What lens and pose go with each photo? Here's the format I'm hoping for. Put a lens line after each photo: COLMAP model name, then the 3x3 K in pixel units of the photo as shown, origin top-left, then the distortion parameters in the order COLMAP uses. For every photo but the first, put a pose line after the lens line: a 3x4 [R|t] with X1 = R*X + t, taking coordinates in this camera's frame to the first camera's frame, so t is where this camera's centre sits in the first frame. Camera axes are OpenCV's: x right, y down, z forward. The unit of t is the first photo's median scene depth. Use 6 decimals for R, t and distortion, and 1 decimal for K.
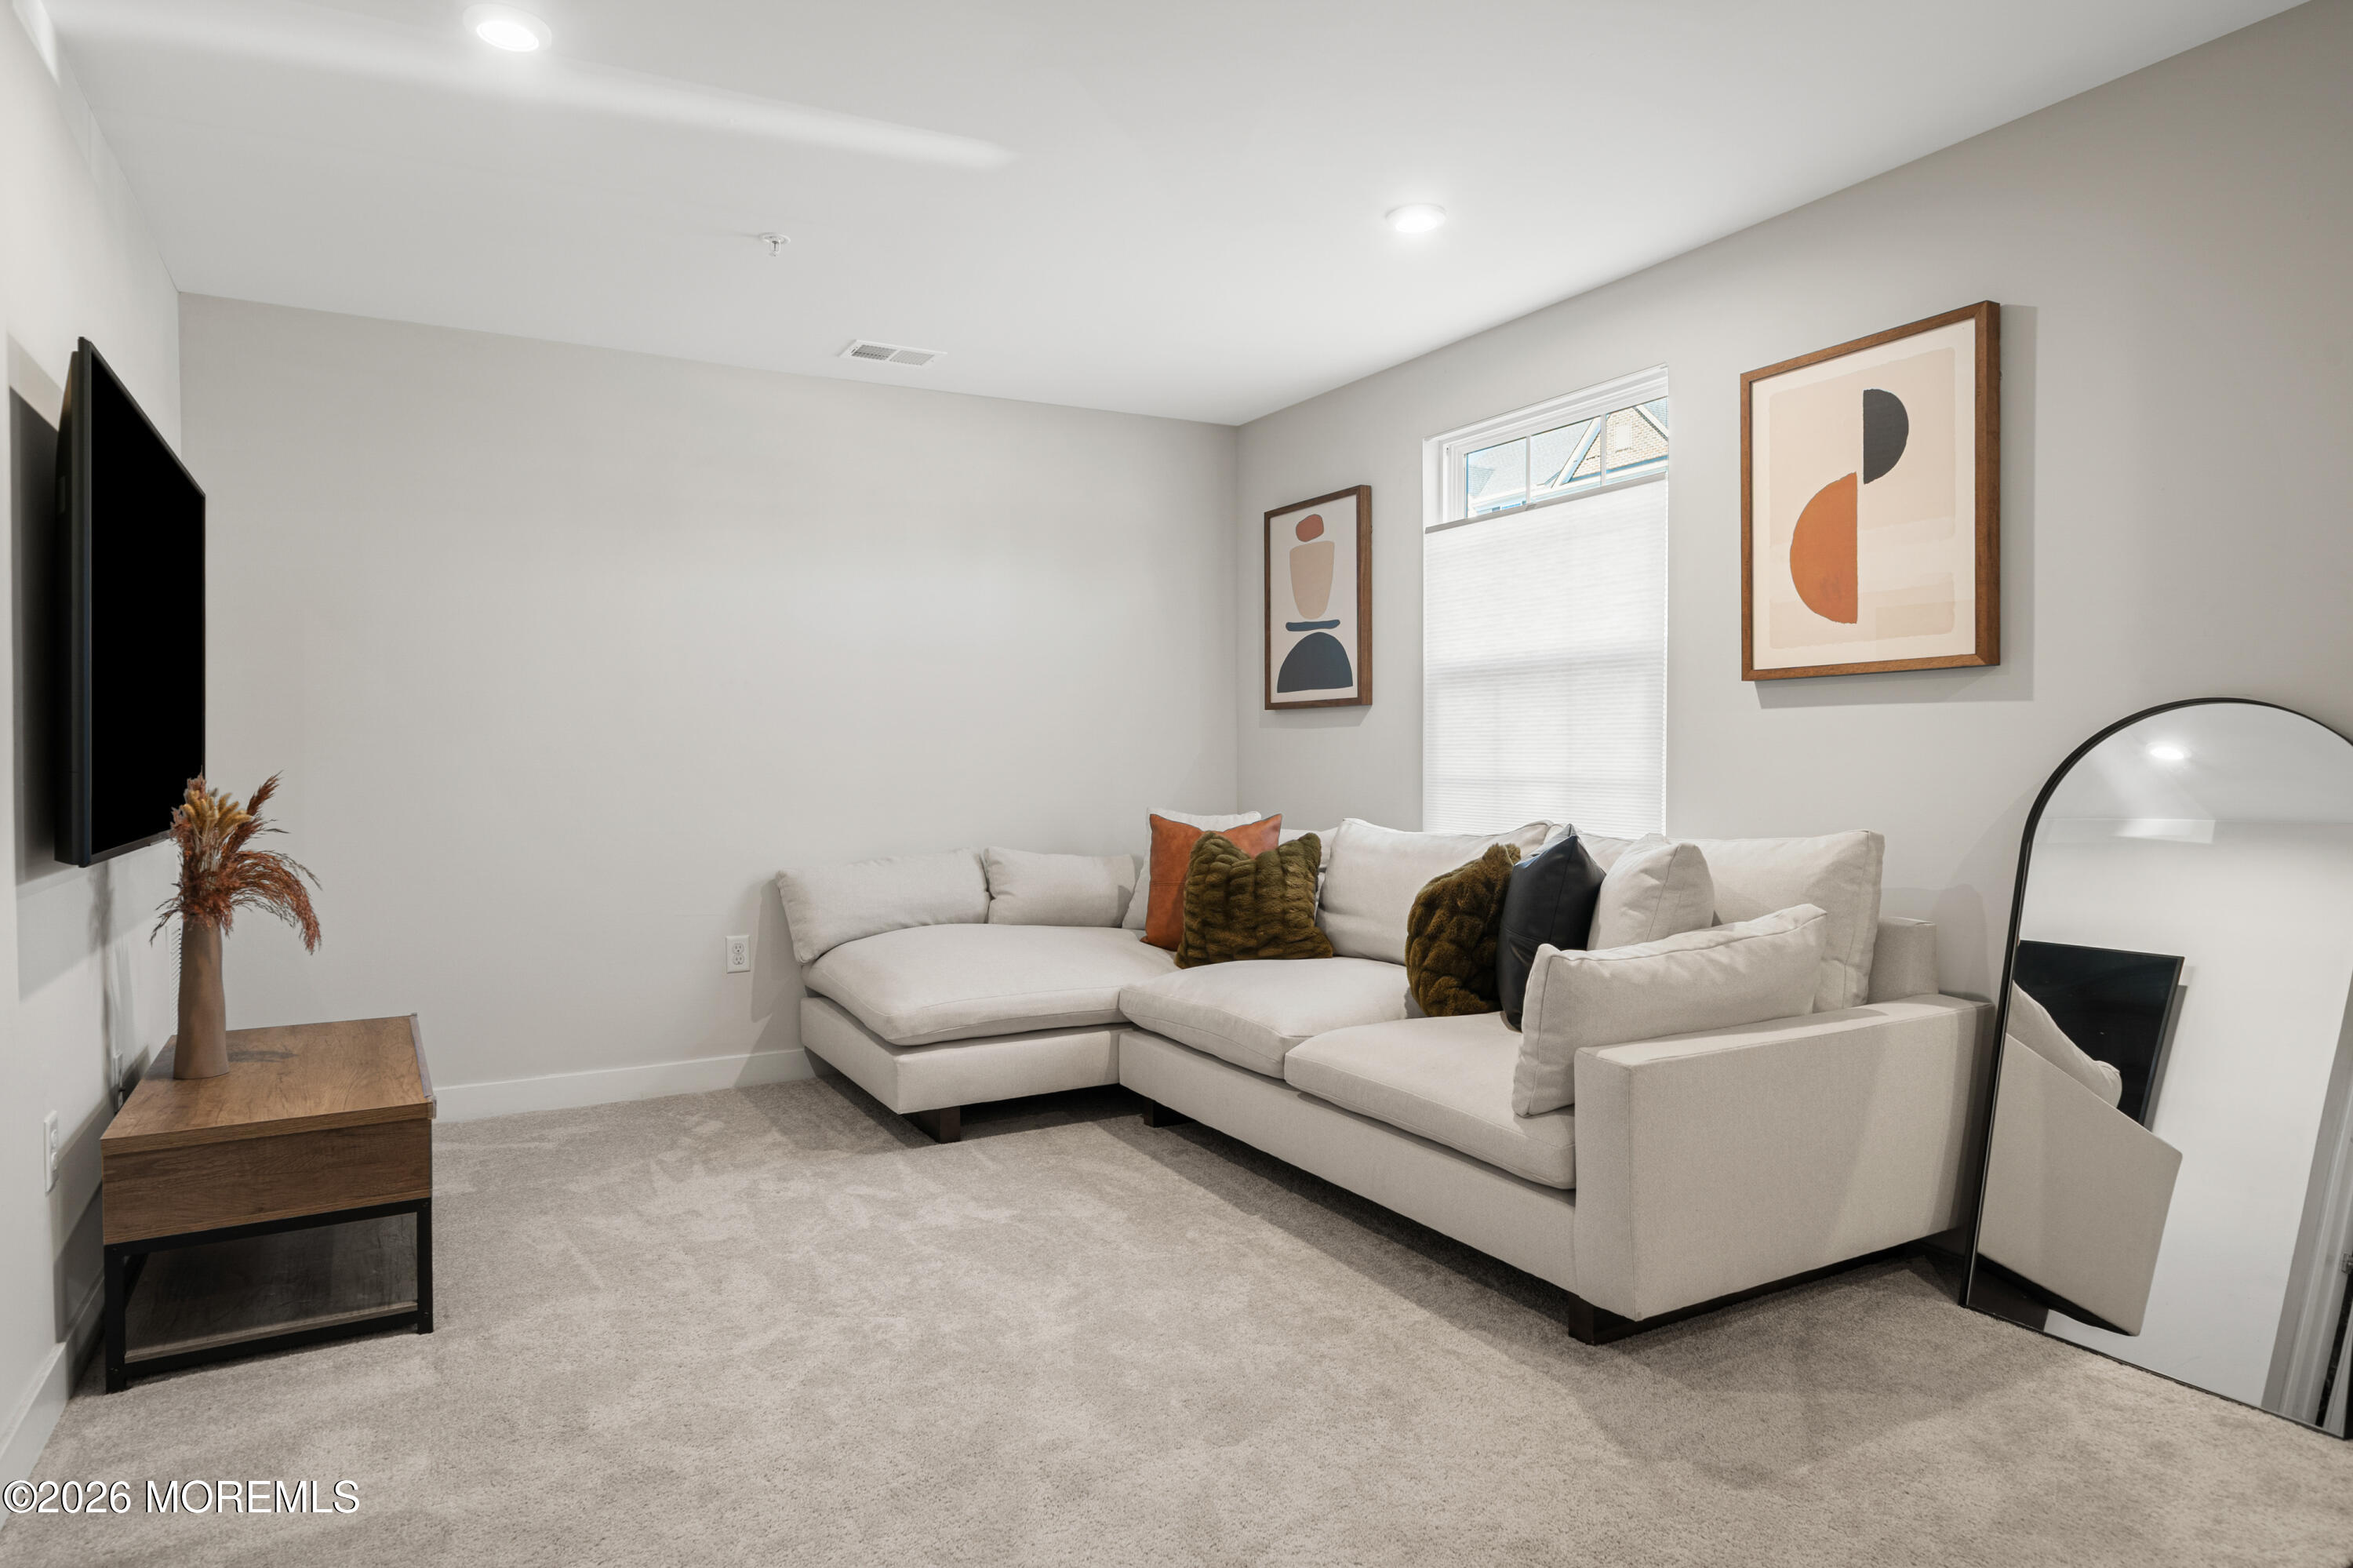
lens RADIAL K [[1369.0, 0, 1165.5], [0, 1369.0, 777.4], [0, 0, 1]] dist [-0.002570, 0.000018]
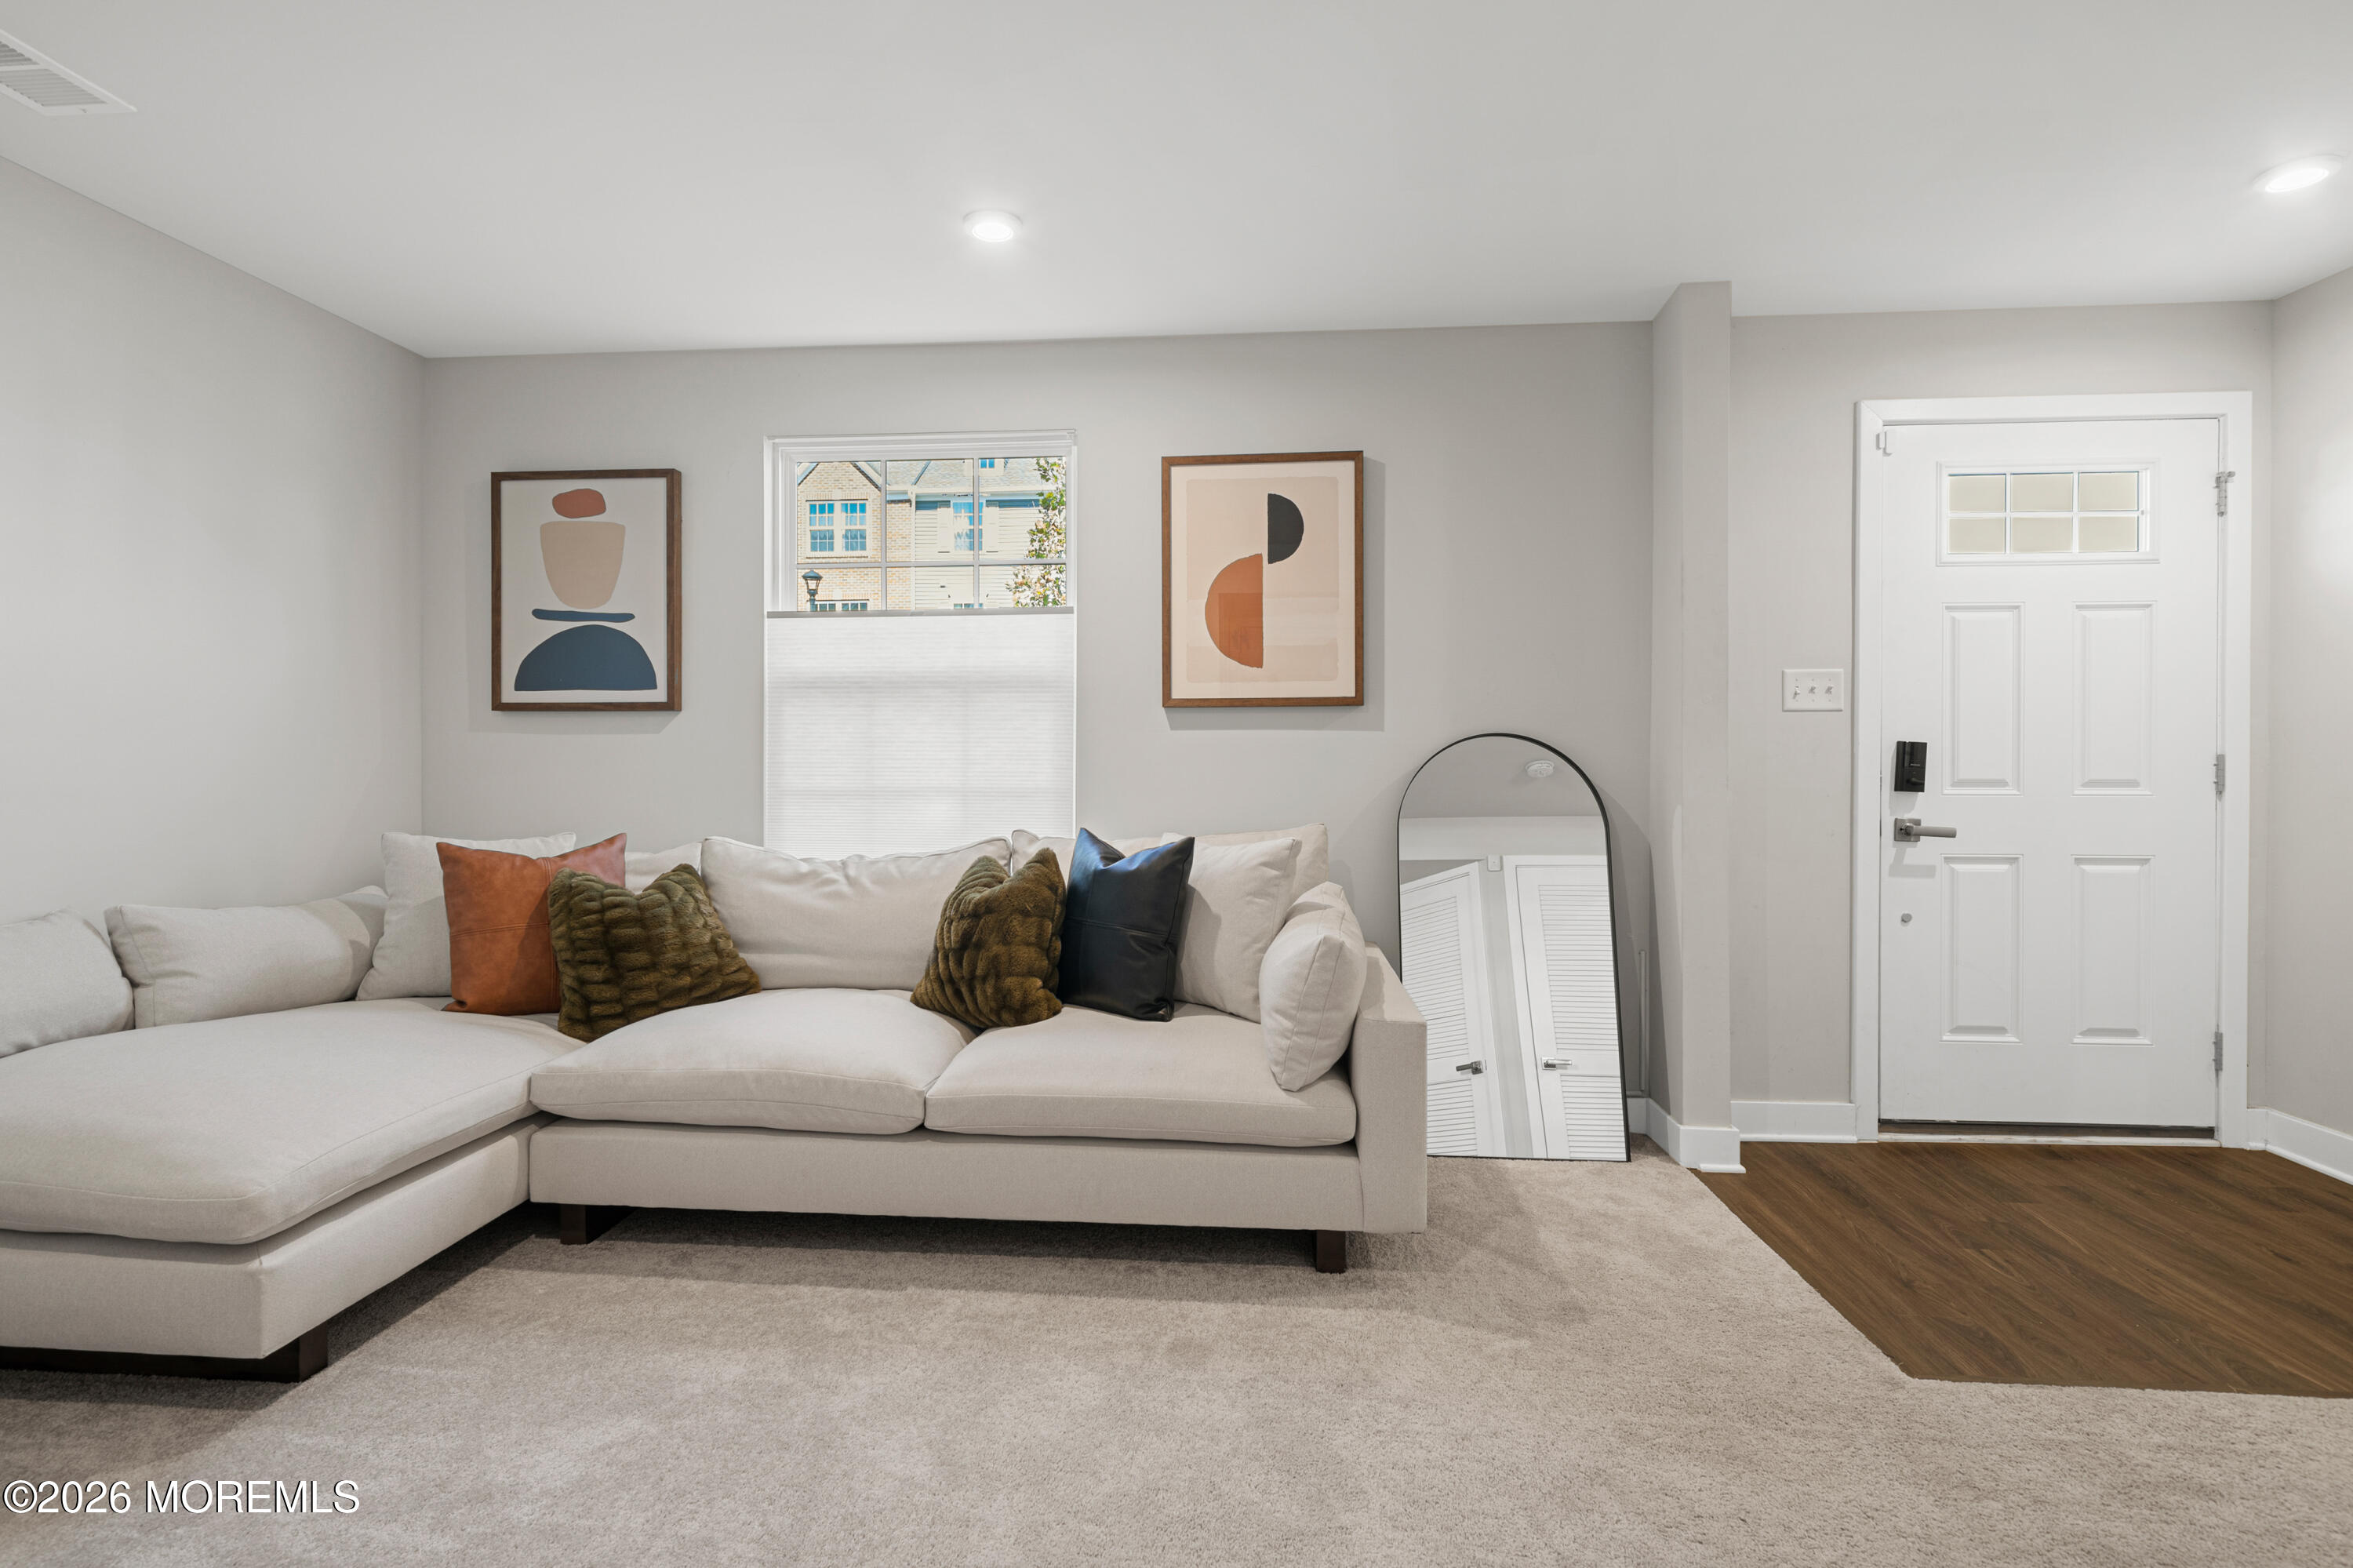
lens RADIAL K [[1149.9, 0, 1166.1], [0, 1149.9, 773.6], [0, 0, 1]] dist [-0.000813, -0.000064]
pose [[0.553871, 0.001286, 0.832601, -0.431252], [0.010091, 0.999915, -0.008257, -0.002153], [-0.832541, 0.012975, 0.553811, 0.424639]]
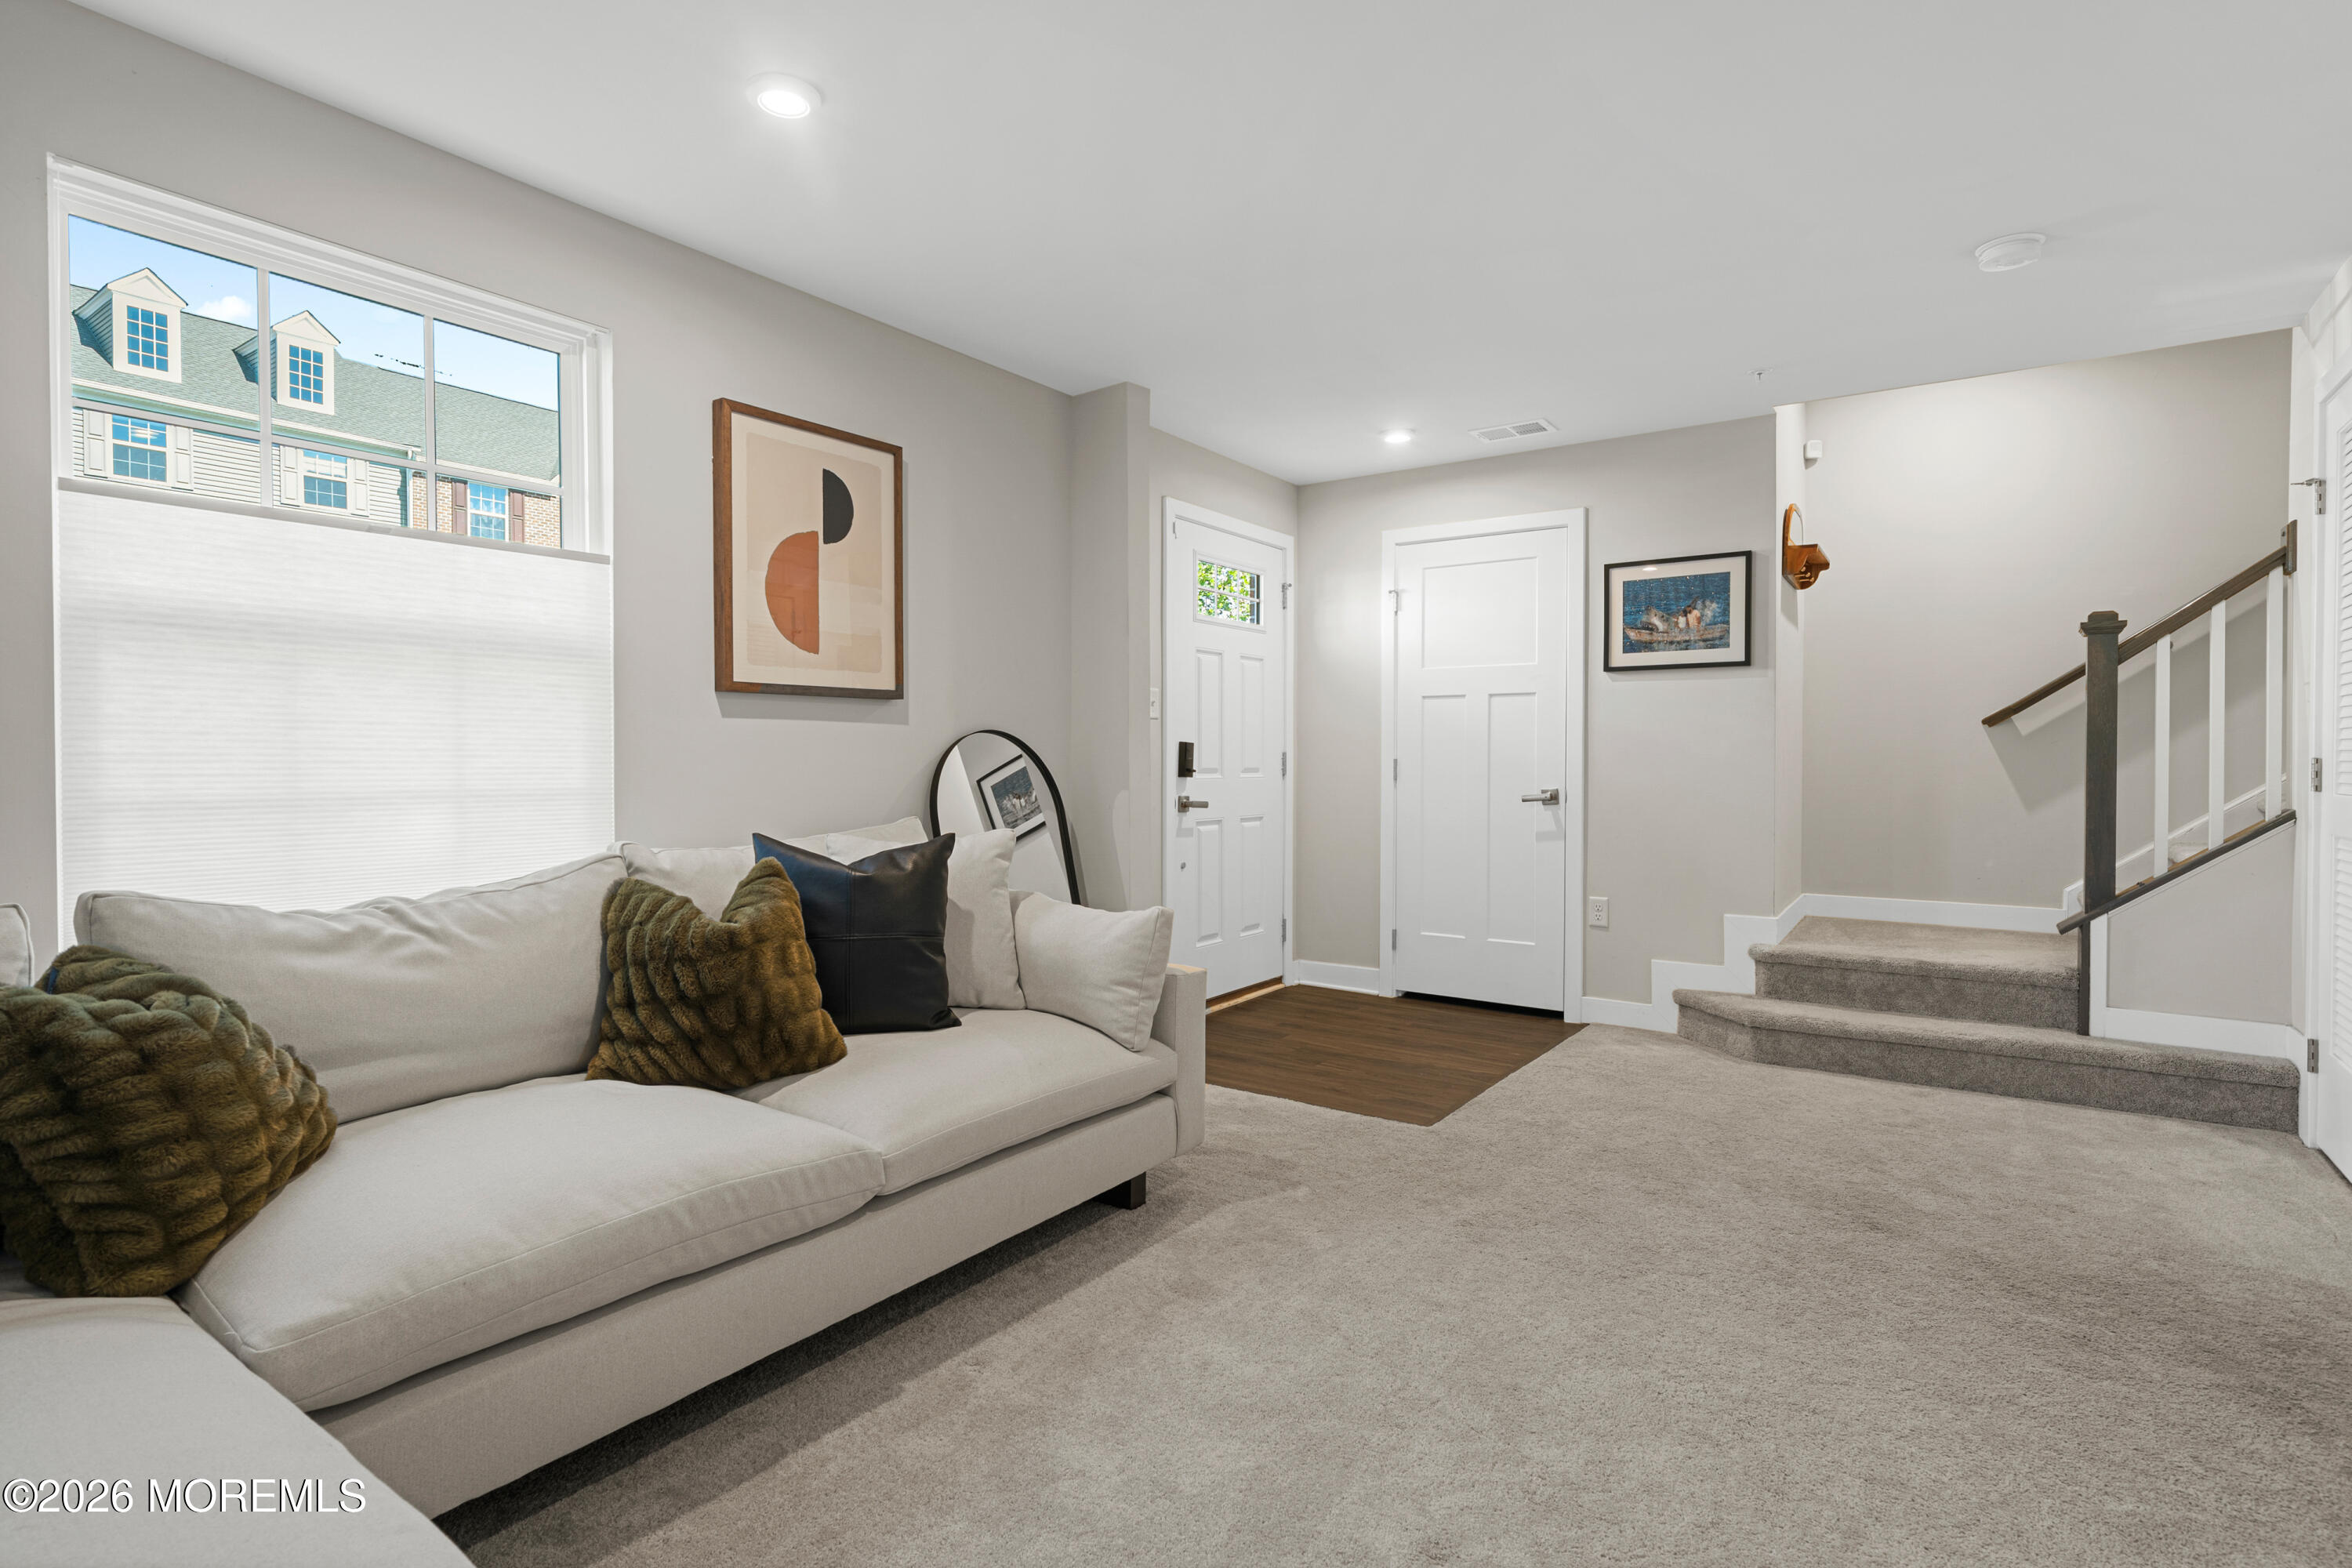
lens RADIAL K [[1149.3, 0, 1165.6], [0, 1149.3, 773.6], [0, 0, 1]] dist [-0.000813, -0.000064]
pose [[-0.431220, -0.006800, 0.902221, -0.517829], [0.016520, 0.999744, 0.015430, -0.014640], [-0.902096, 0.021558, -0.430997, 1.068889]]
